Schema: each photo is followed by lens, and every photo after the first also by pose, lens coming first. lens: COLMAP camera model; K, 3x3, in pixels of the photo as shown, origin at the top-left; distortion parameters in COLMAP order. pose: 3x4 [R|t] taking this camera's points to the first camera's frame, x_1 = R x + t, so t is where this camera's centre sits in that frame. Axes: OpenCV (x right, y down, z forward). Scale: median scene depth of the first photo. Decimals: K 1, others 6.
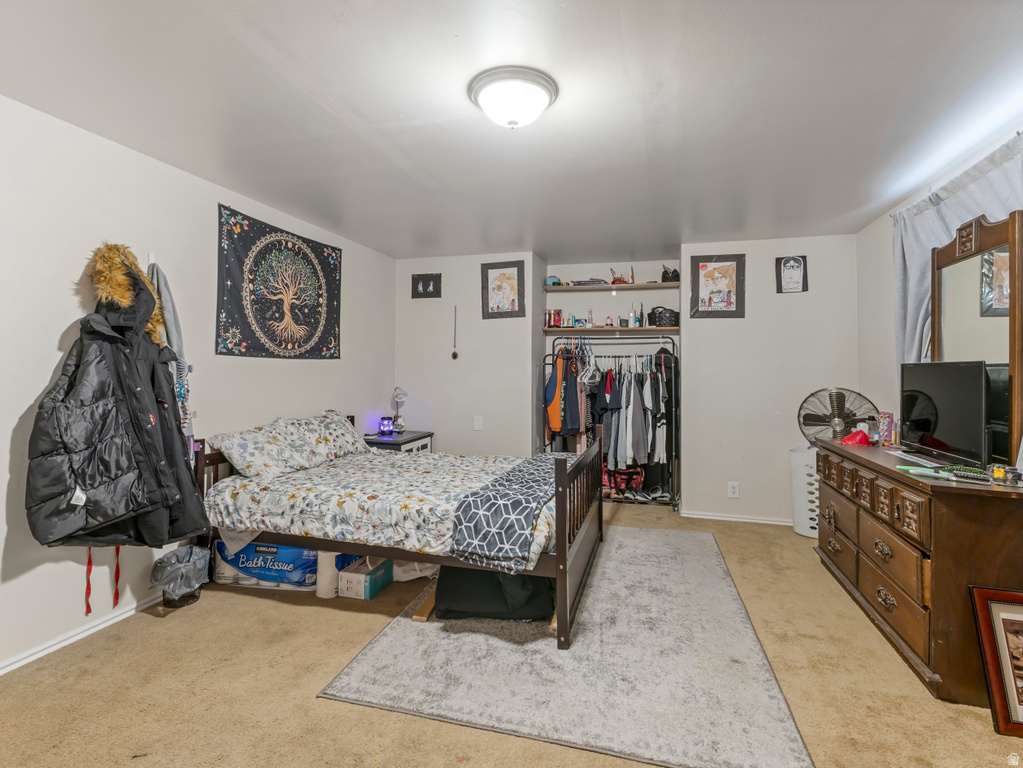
lens RADIAL K [[503.7, 0, 522.6], [0, 503.7, 359.5], [0, 0, 1]] dist [0.007043, 0.001051]
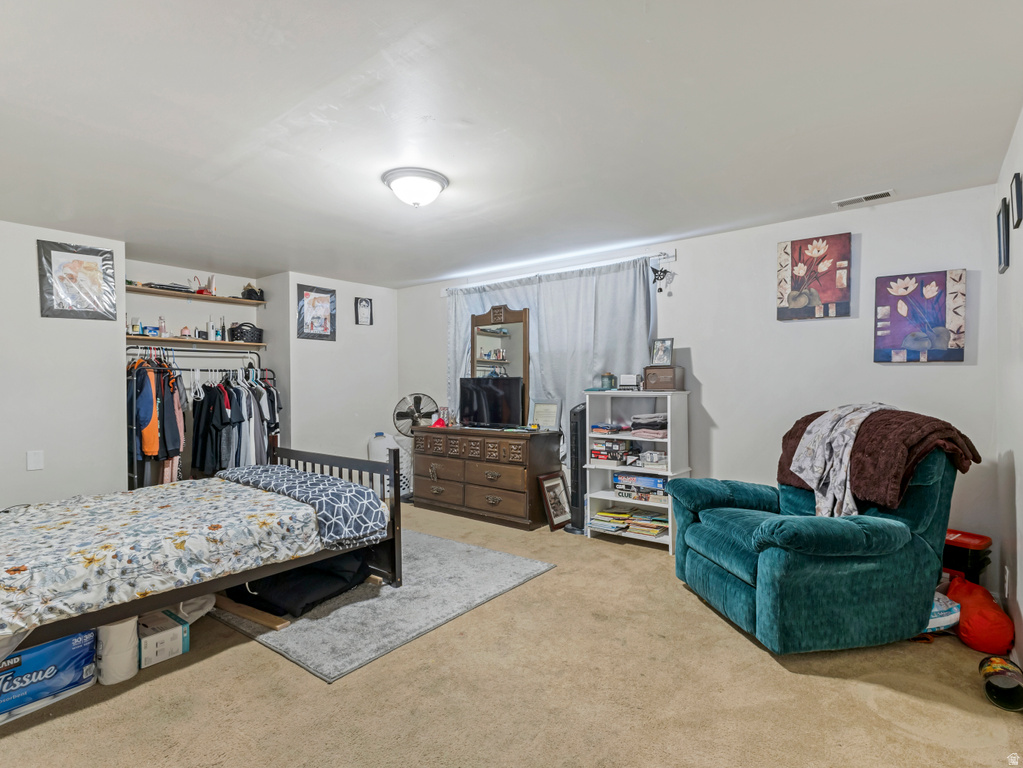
lens RADIAL K [[503.7, 0, 512.1], [0, 503.7, 385.7], [0, 0, 1]] dist [0.007043, 0.001051]
pose [[0.405436, -0.016491, 0.913975, -0.862009], [-0.008270, 0.999730, 0.021707, -0.004360], [-0.914086, -0.016360, 0.405190, 0.143446]]
